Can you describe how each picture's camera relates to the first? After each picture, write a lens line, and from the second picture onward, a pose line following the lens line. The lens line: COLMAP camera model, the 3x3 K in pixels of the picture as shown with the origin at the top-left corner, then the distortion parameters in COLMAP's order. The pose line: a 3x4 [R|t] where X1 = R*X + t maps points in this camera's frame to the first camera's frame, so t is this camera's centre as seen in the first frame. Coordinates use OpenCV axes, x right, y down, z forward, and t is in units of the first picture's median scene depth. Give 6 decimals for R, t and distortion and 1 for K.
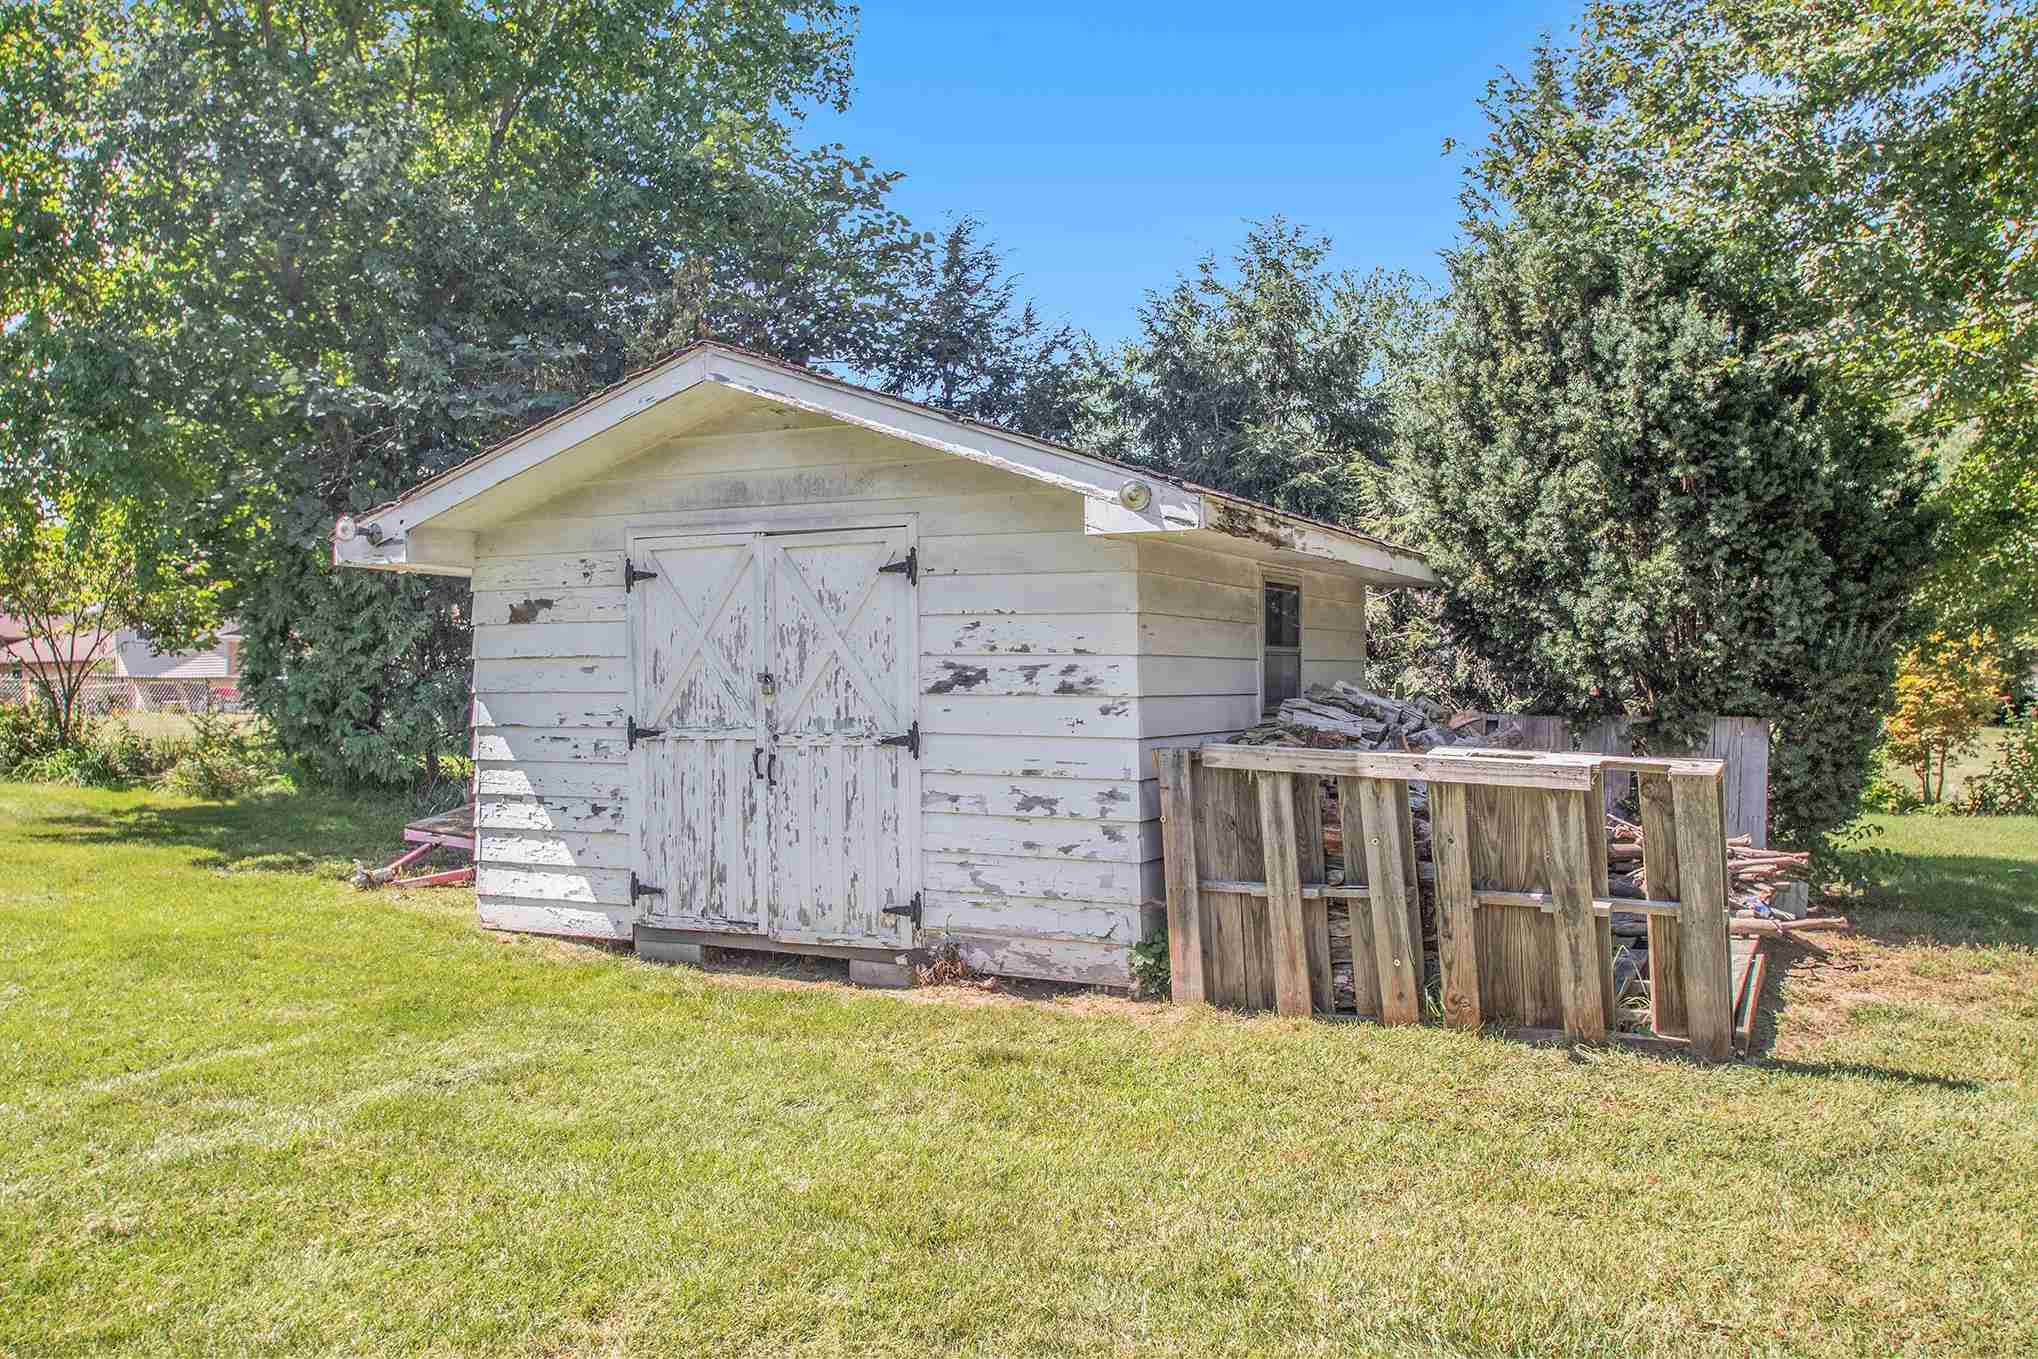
lens RADIAL K [[1680.0, 0, 1019.0], [0, 1680.0, 679.5], [0, 0, 1]] dist [0.001907, 0.000170]
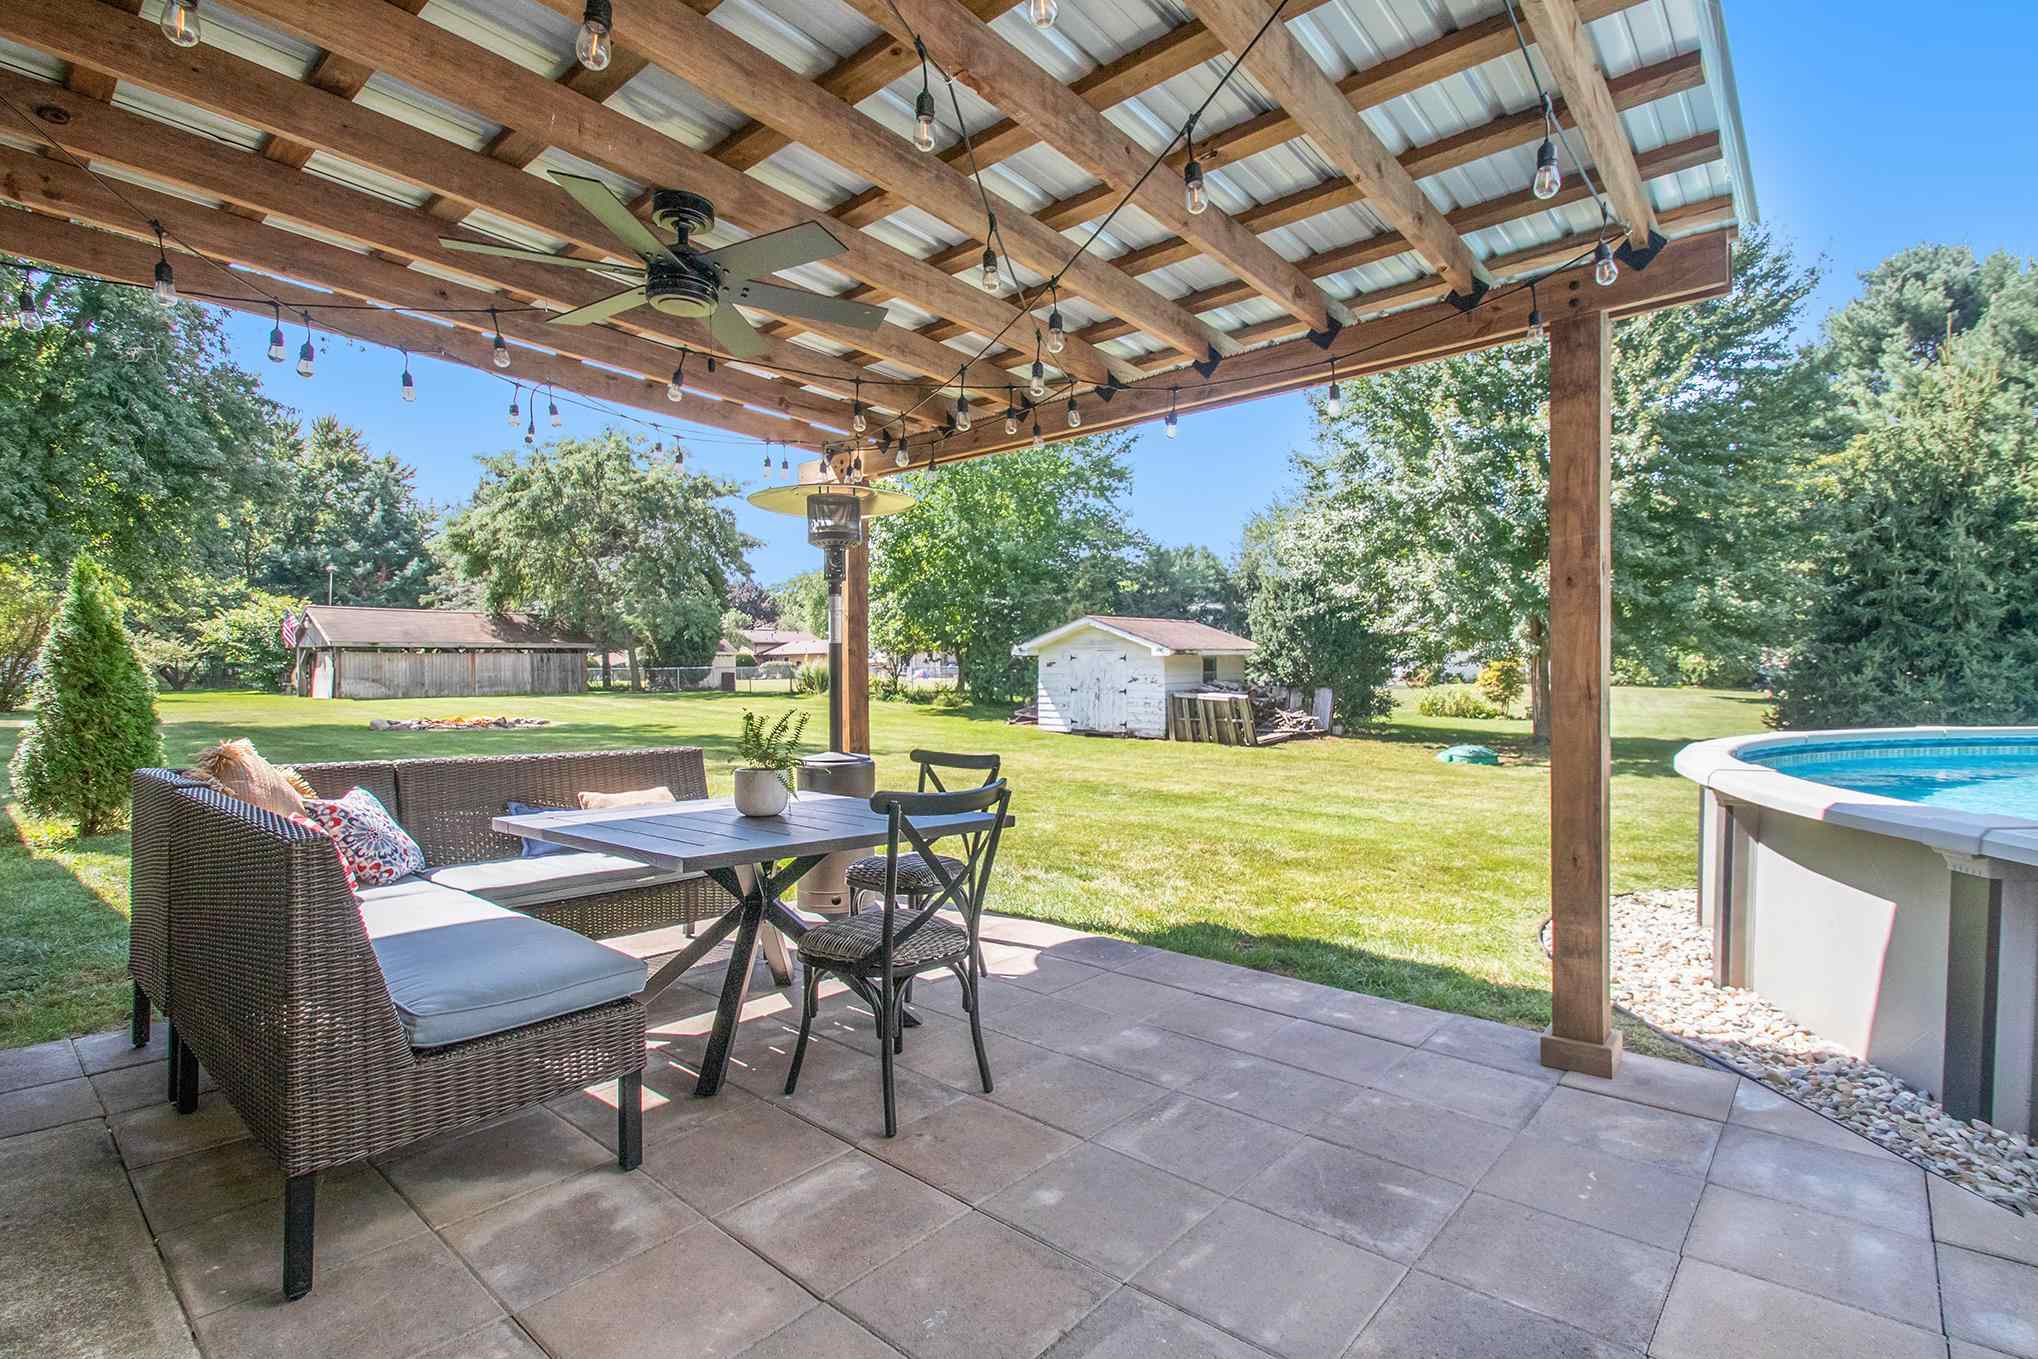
lens RADIAL K [[966.3, 0, 1019.0], [0, 966.3, 679.5], [0, 0, 1]] dist [0.002108, -0.007890]
pose [[0.962429, 0.002524, -0.271521, 0.413561], [0.004595, 0.999662, 0.025580, -0.075697], [0.271494, -0.025867, 0.962092, -1.869505]]
